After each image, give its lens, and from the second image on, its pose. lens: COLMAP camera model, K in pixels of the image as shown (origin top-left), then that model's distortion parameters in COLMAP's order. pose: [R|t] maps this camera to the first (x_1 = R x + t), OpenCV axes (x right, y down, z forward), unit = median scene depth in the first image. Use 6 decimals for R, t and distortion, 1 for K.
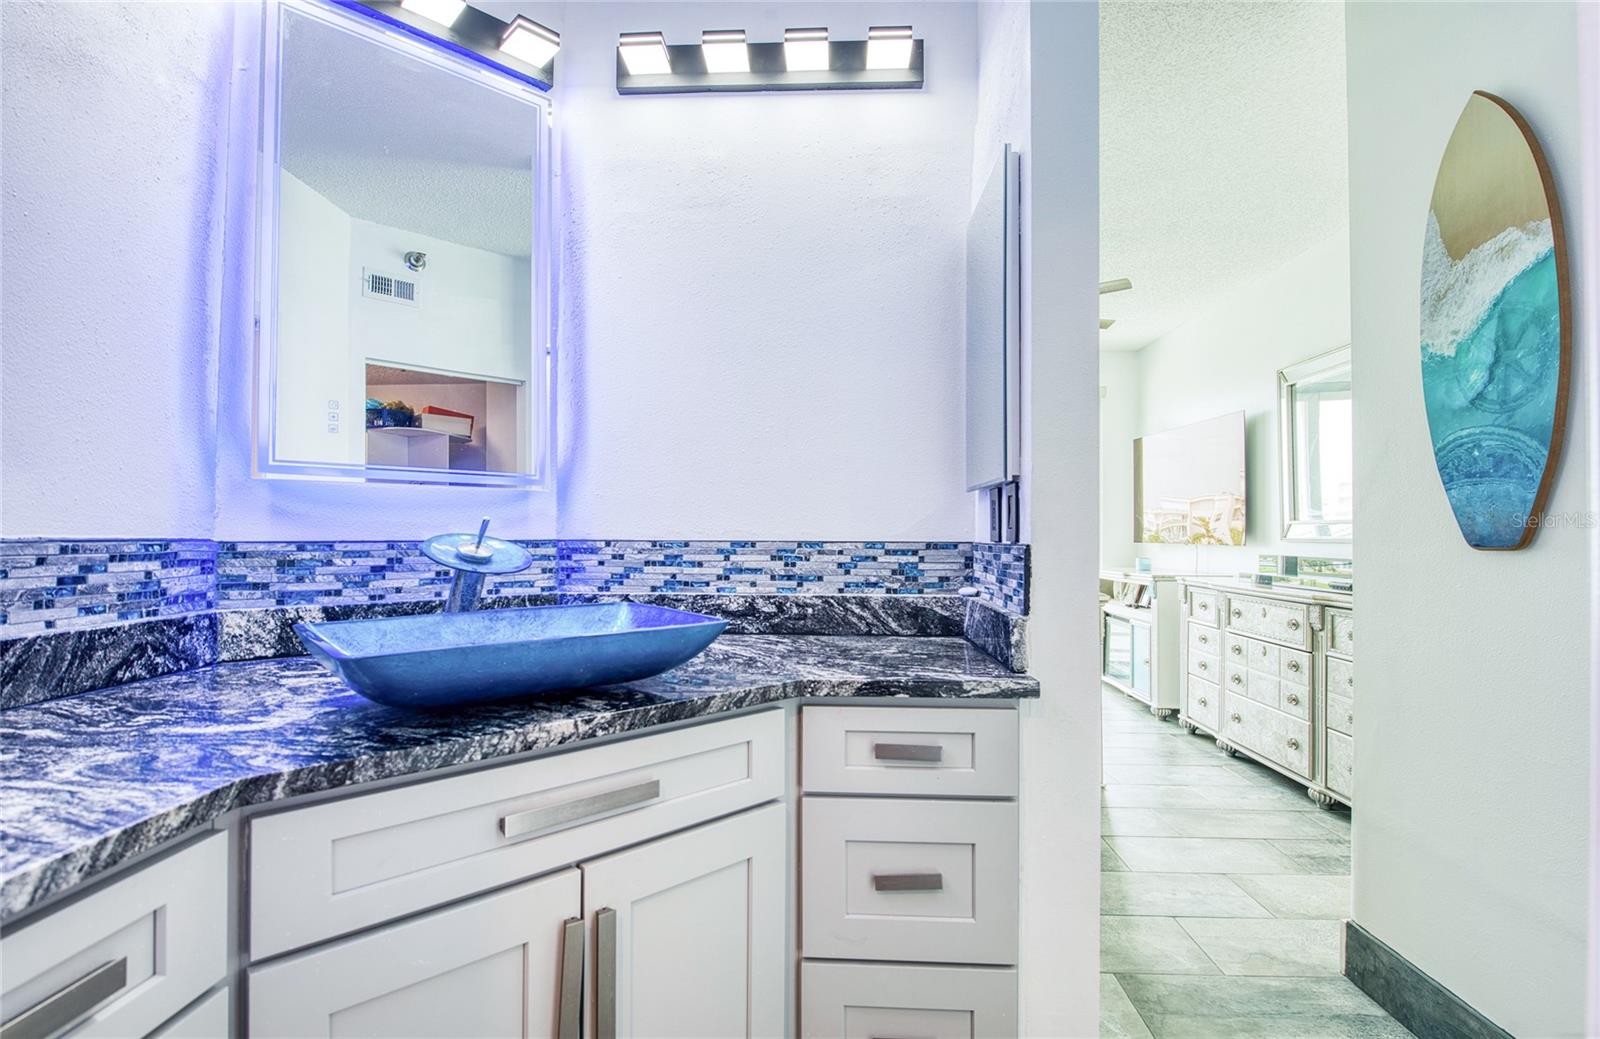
lens RADIAL K [[757.7, 0, 792.7], [0, 757.7, 522.5], [0, 0, 1]] dist [-0.002897, -0.005314]
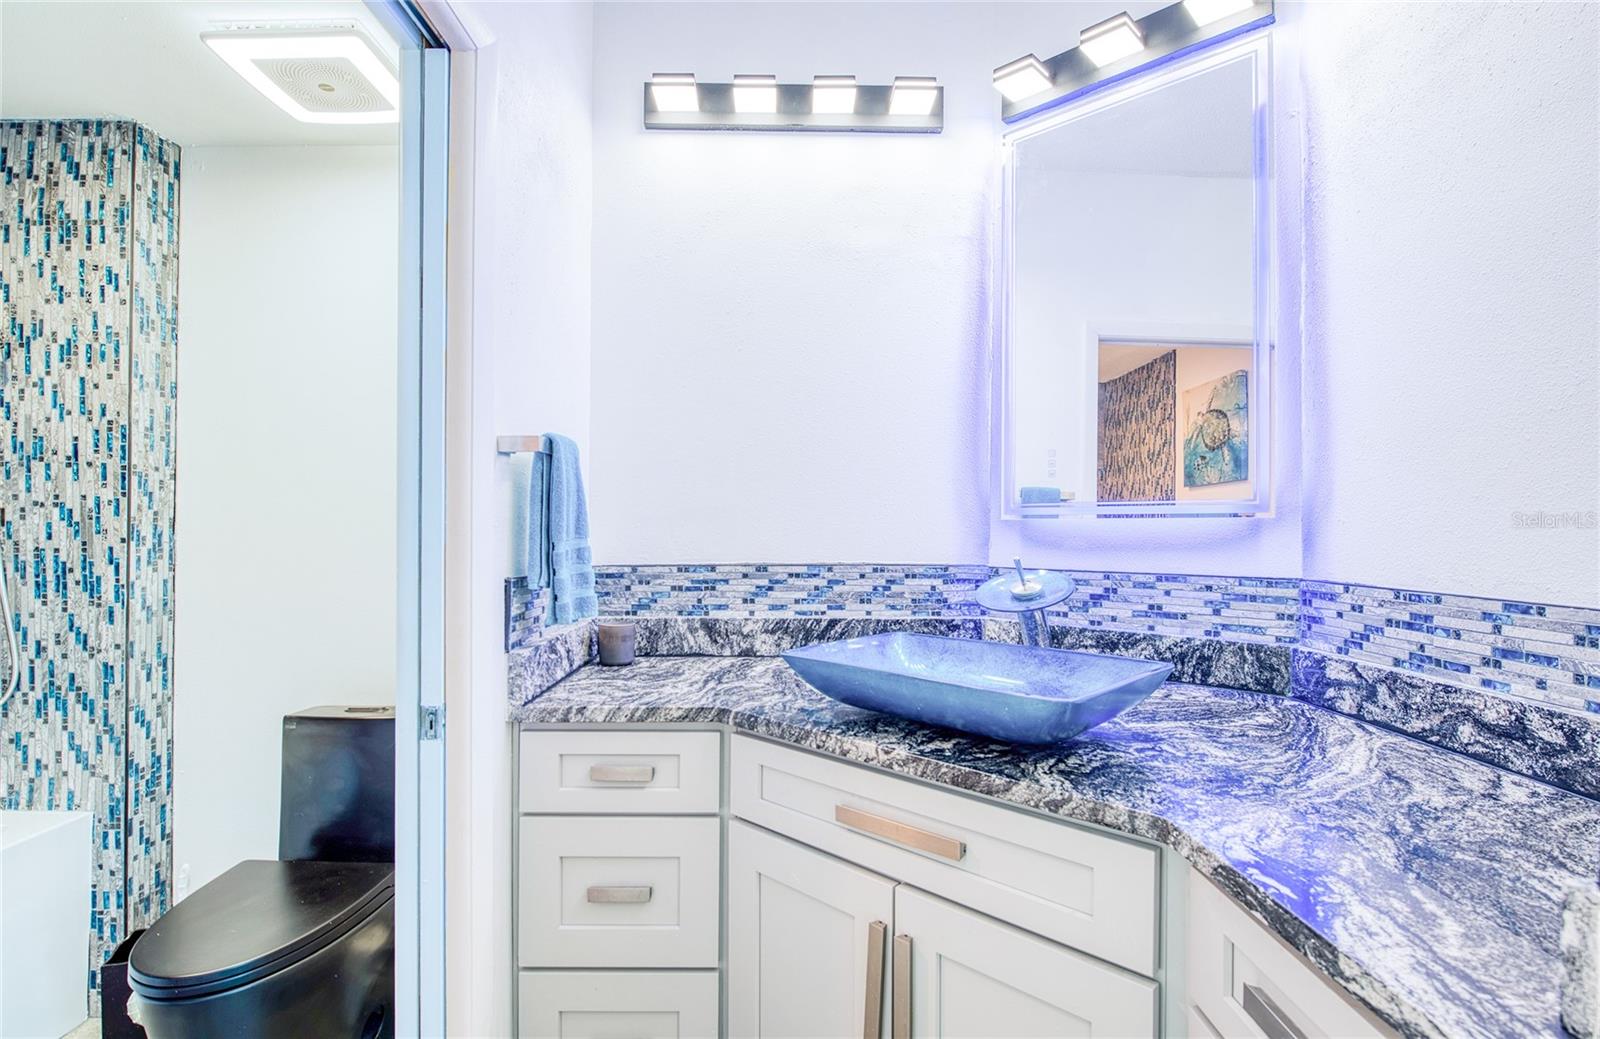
lens RADIAL K [[770.1, 0, 794.3], [0, 770.1, 523.7], [0, 0, 1]] dist [-0.009238, -0.002719]
pose [[0.052876, -0.009780, -0.998553, 0.567000], [0.010161, 0.999906, -0.009255, -0.040410], [0.998549, -0.009656, 0.052970, 0.546601]]
